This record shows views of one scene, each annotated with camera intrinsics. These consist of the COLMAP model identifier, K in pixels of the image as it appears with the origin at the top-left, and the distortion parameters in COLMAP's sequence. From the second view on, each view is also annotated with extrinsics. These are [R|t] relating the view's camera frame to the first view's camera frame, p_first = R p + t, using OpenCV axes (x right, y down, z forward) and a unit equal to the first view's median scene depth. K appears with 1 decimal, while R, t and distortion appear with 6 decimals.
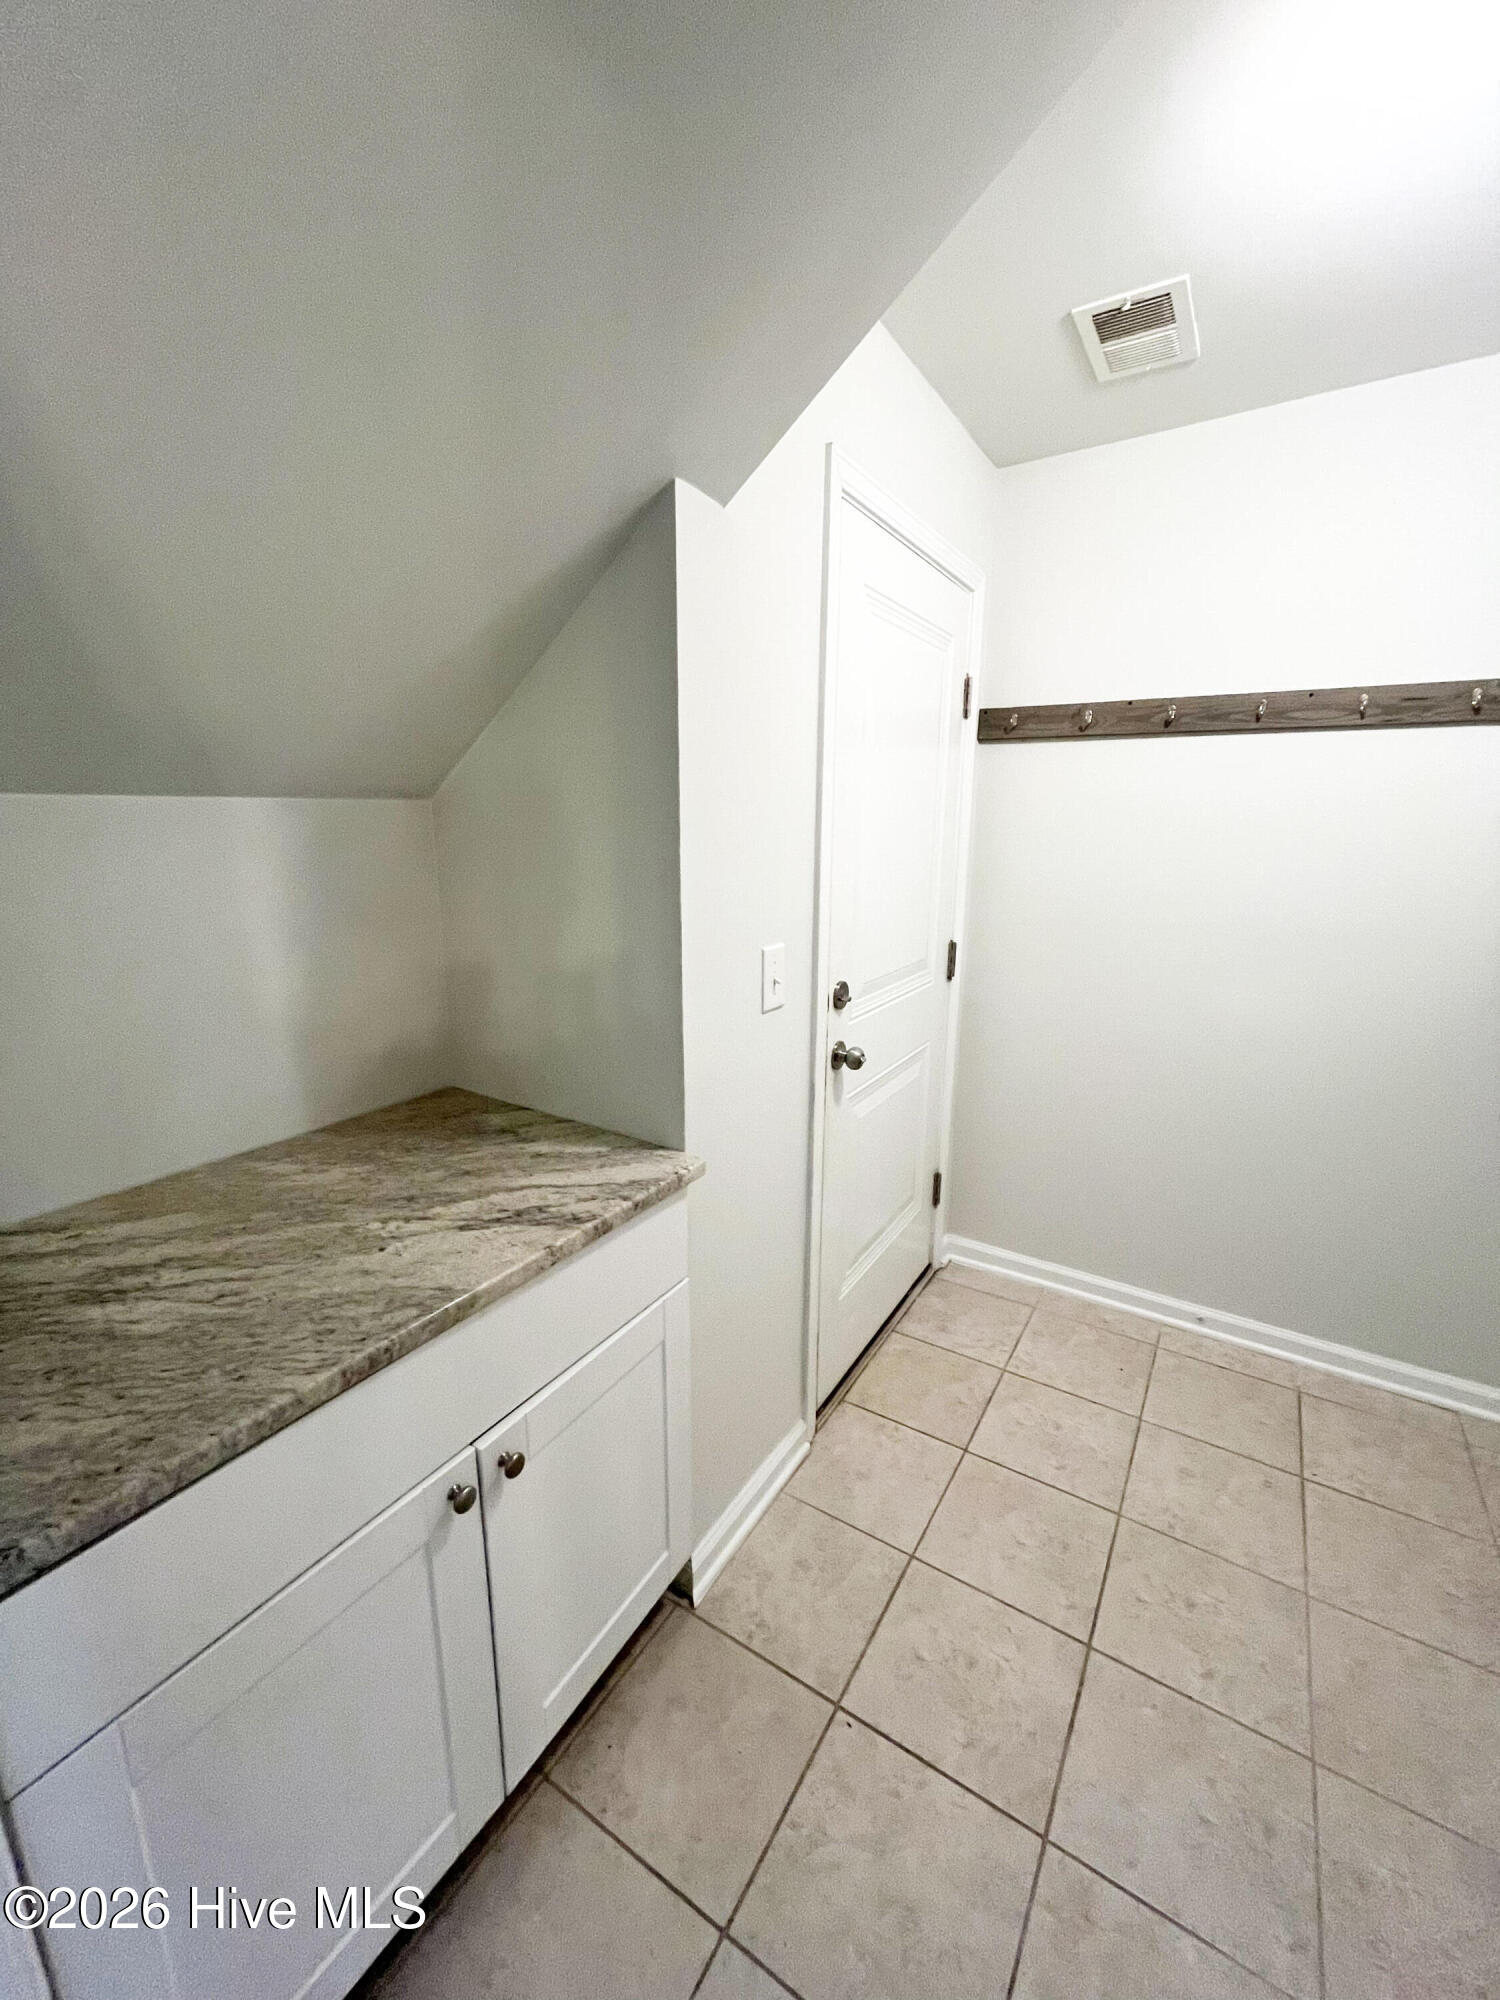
lens RADIAL K [[812.9, 0, 749.7], [0, 812.9, 999.3], [0, 0, 1]] dist [-0.000727, 0.000053]
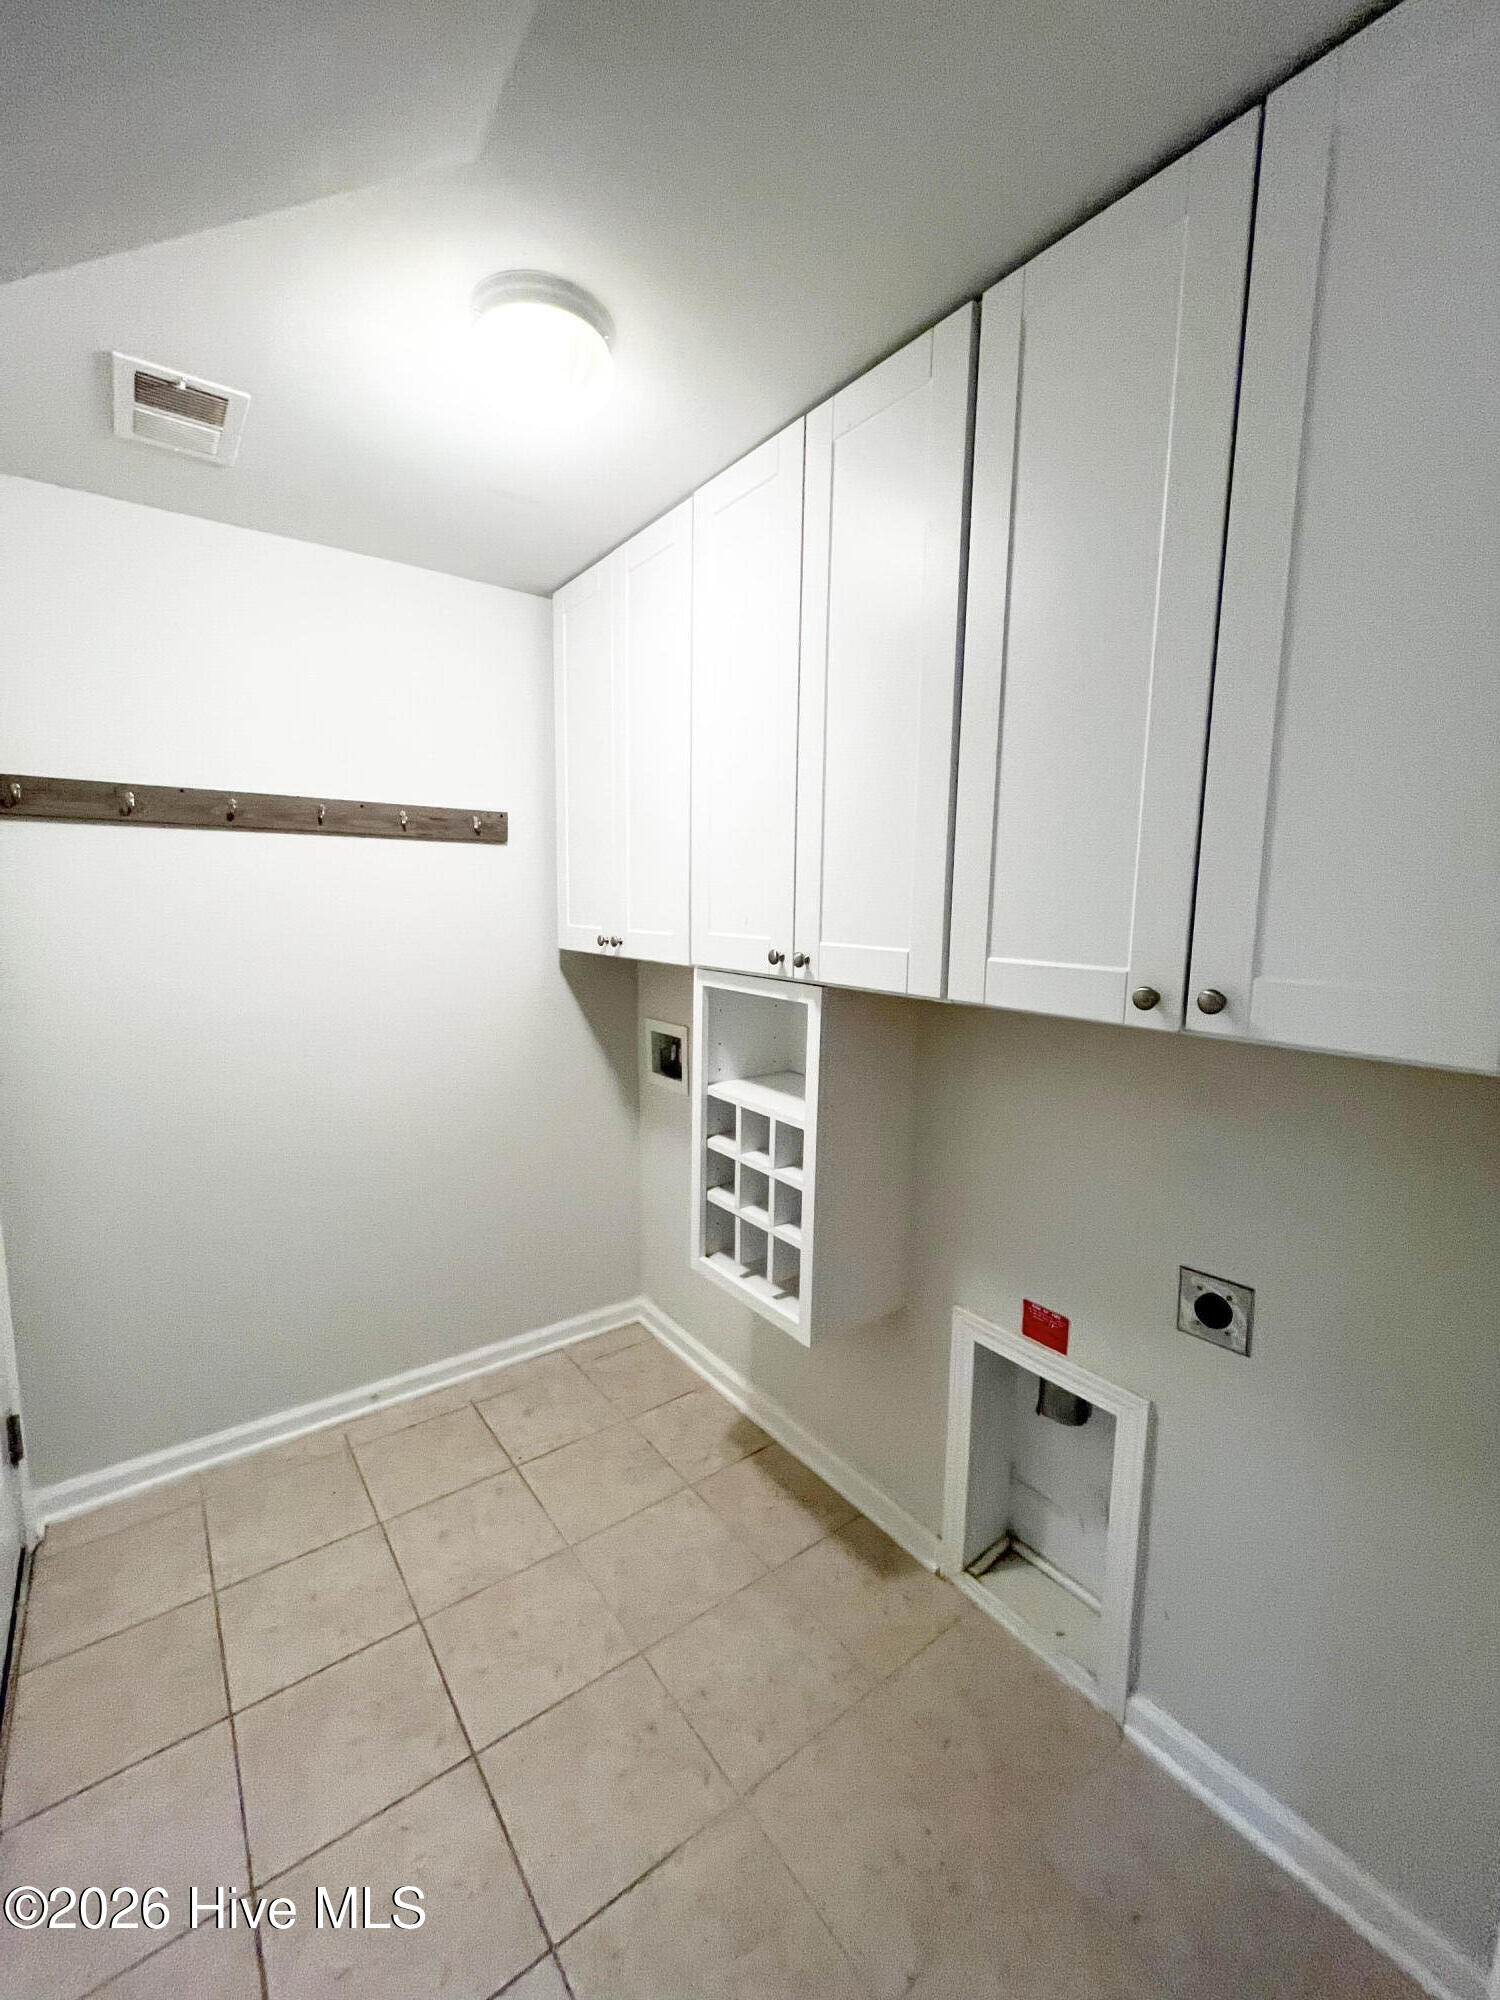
lens RADIAL K [[812.9, 0, 749.5], [0, 812.9, 1000.4], [0, 0, 1]] dist [-0.000727, 0.000053]
pose [[0.352808, -0.116273, 0.928443, -0.188859], [0.200776, 0.978545, 0.046253, -0.050471], [-0.913901, 0.170091, 0.368583, 0.127209]]
